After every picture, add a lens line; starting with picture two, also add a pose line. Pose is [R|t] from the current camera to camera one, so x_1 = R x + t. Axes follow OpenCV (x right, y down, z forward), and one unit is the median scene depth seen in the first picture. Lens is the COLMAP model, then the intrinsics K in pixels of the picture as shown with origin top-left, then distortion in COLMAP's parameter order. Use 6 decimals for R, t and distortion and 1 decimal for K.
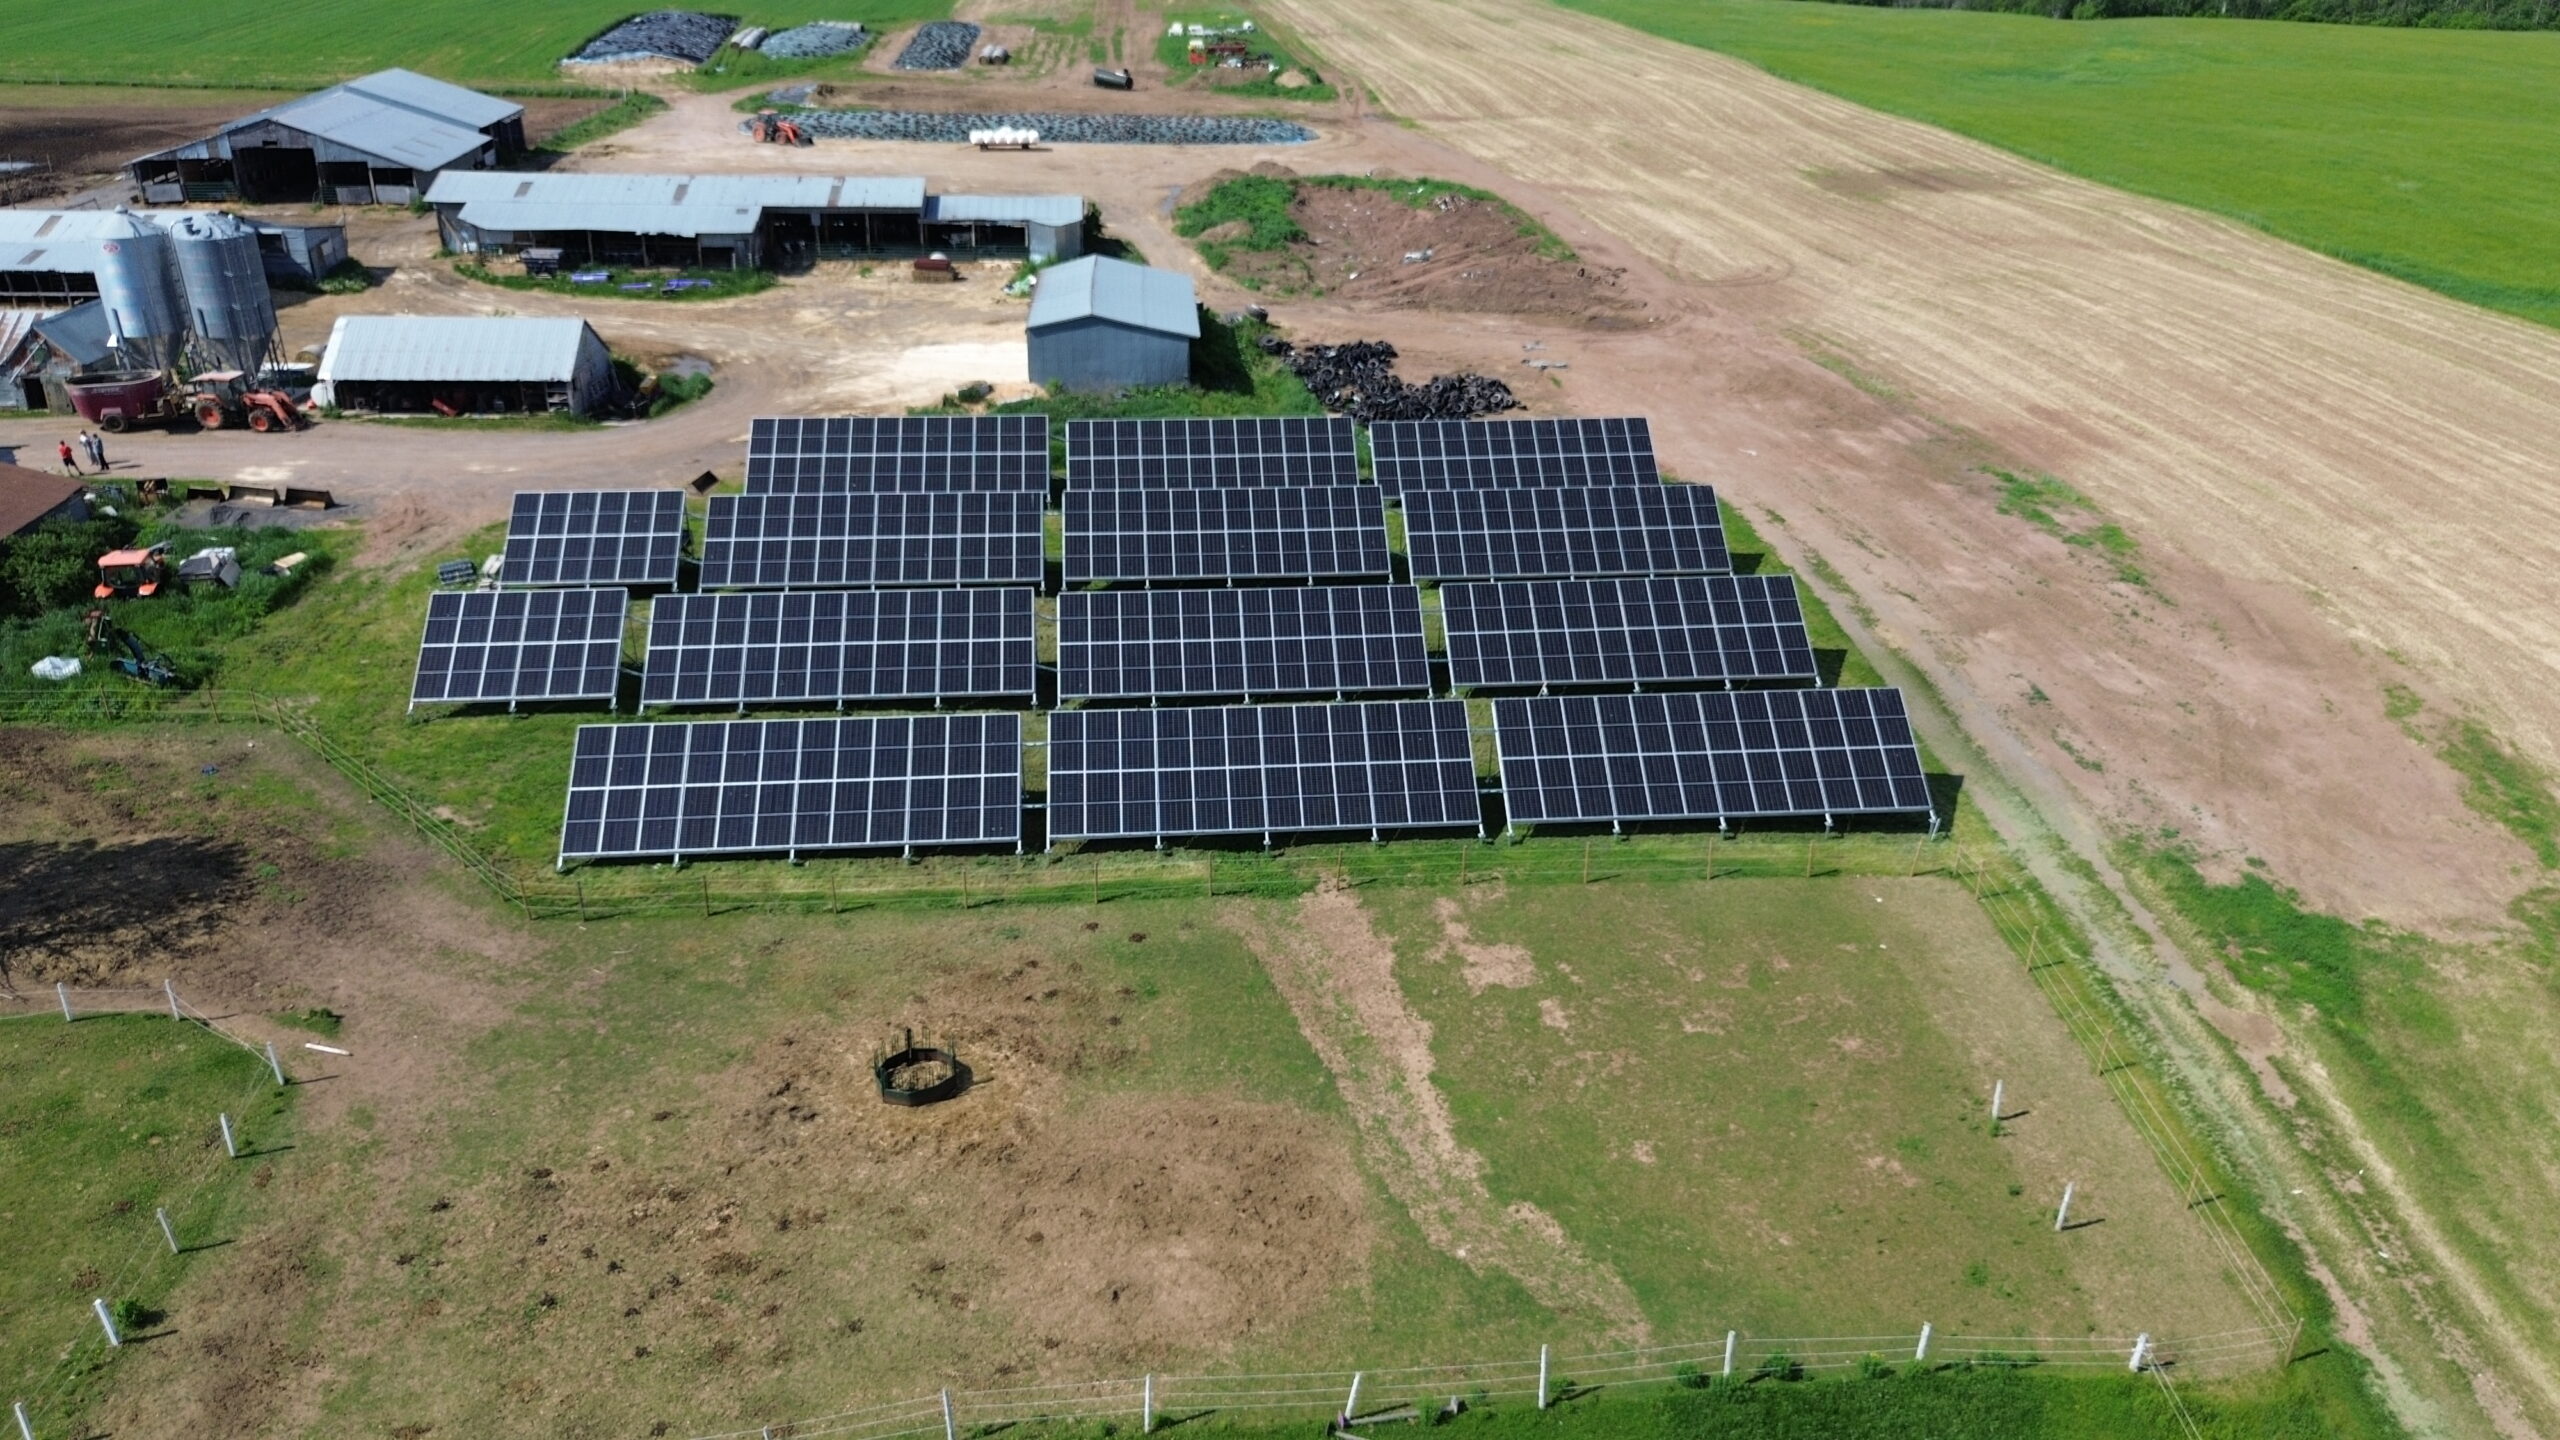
lens RADIAL K [[1857.9, 0, 1280.0], [0, 1857.9, 720.0], [0, 0, 1]] dist [0.046124, -0.041340]
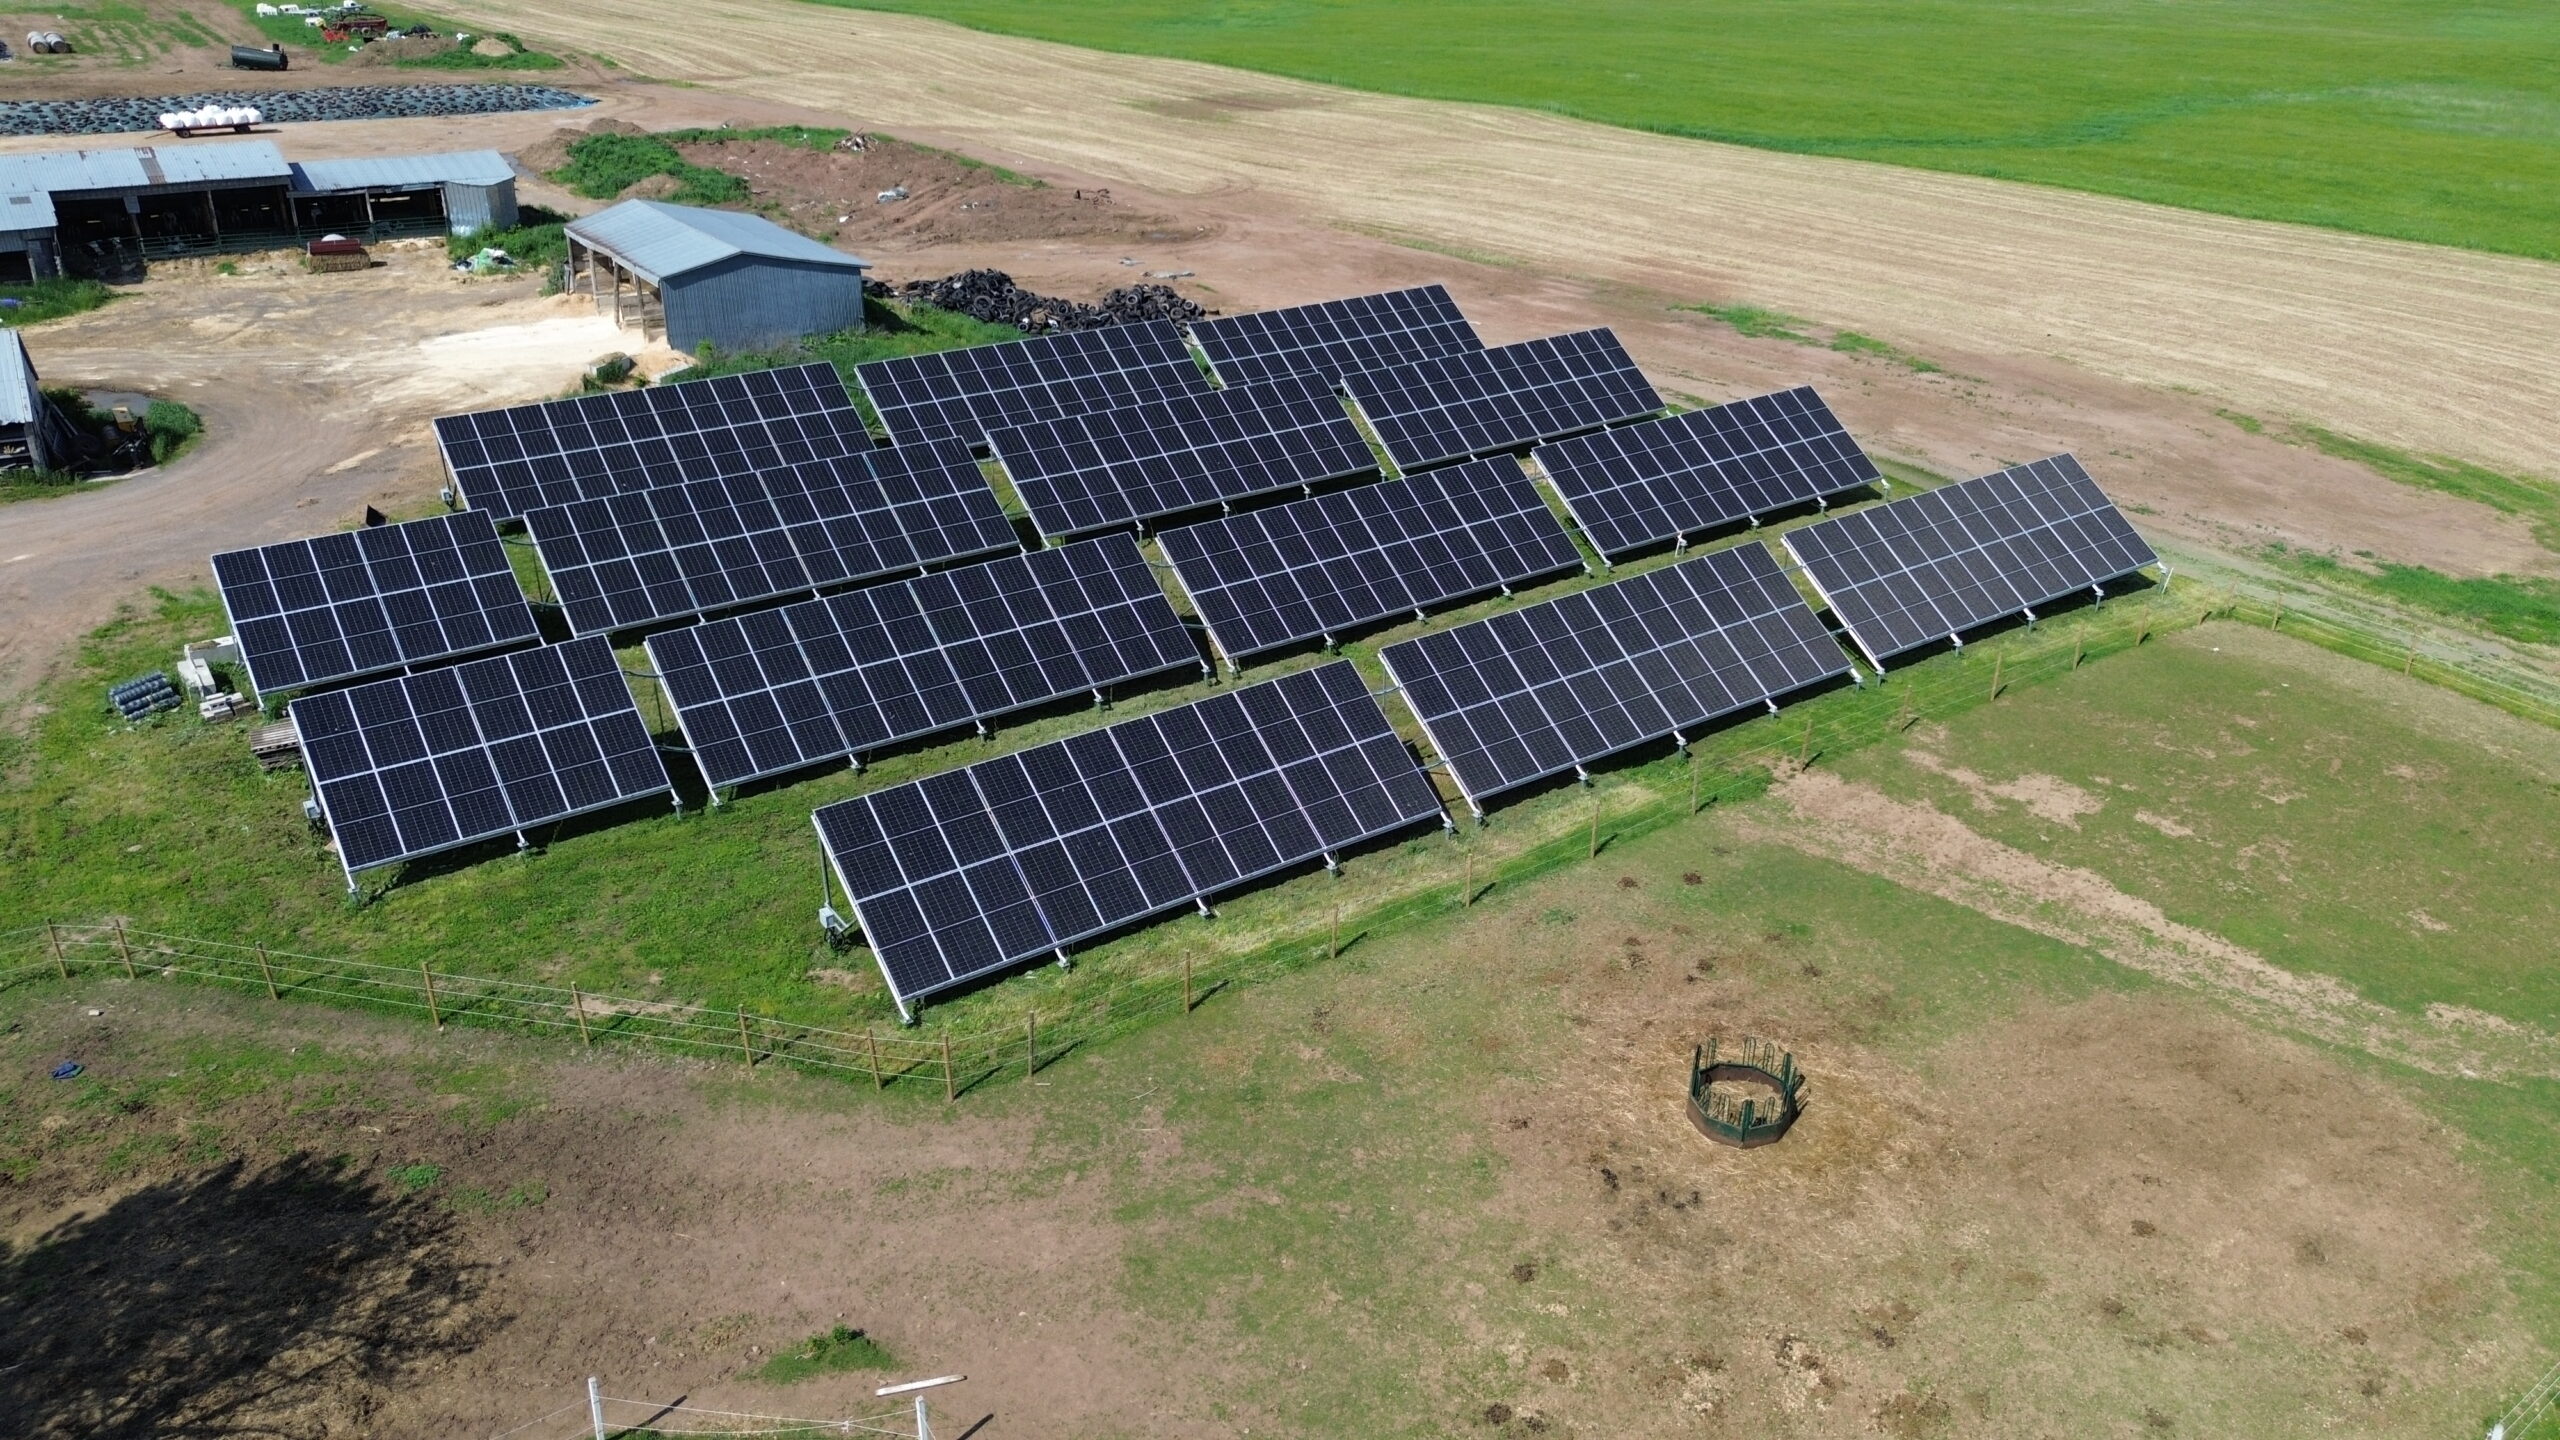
lens RADIAL K [[1857.7, 0, 1286.1], [0, 1857.7, 730.3], [0, 0, 1]] dist [0.044740, -0.033693]
pose [[0.860401, -0.222717, 0.458375, -0.439521], [0.224297, 0.973142, 0.051813, -0.016665], [-0.457604, 0.058232, 0.887247, 0.299670]]
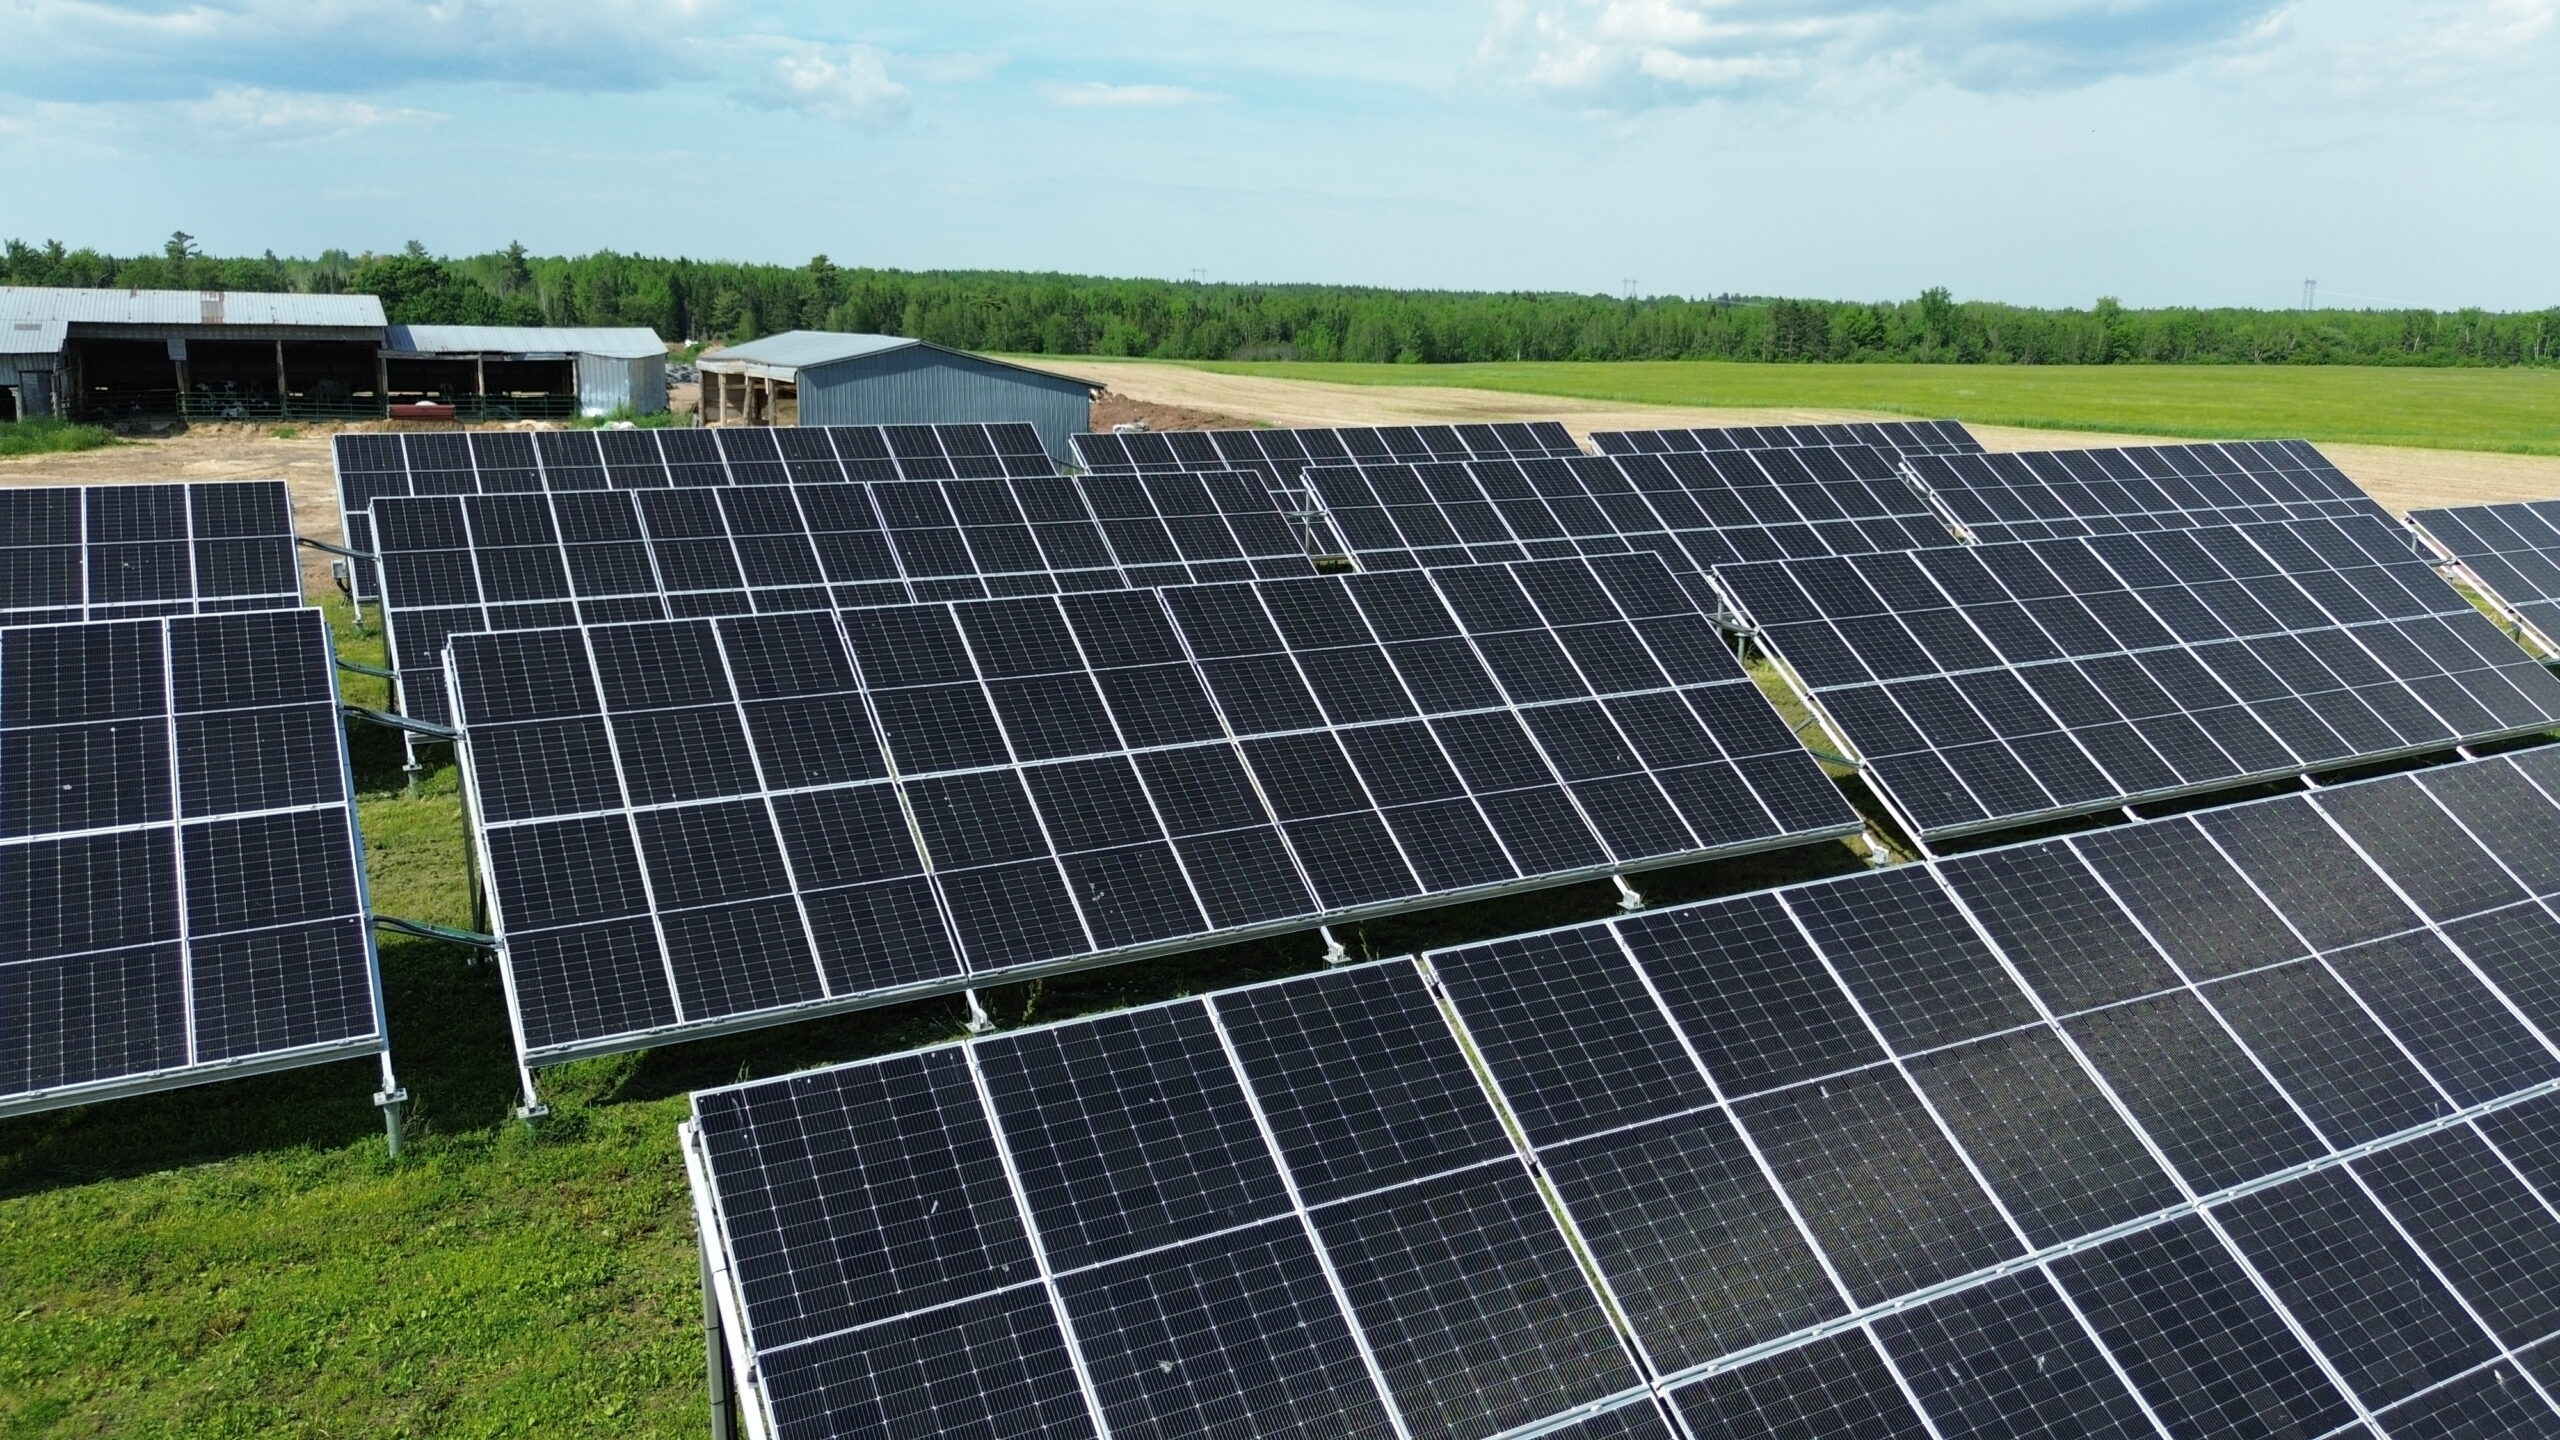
lens RADIAL K [[1857.9, 0, 1280.0], [0, 1857.9, 720.0], [0, 0, 1]] dist [0.046124, -0.041340]
pose [[0.912620, -0.090536, 0.398658, -0.327492], [0.178355, 0.965645, -0.188995, 0.007851], [-0.367851, 0.243583, 0.897414, 0.722513]]
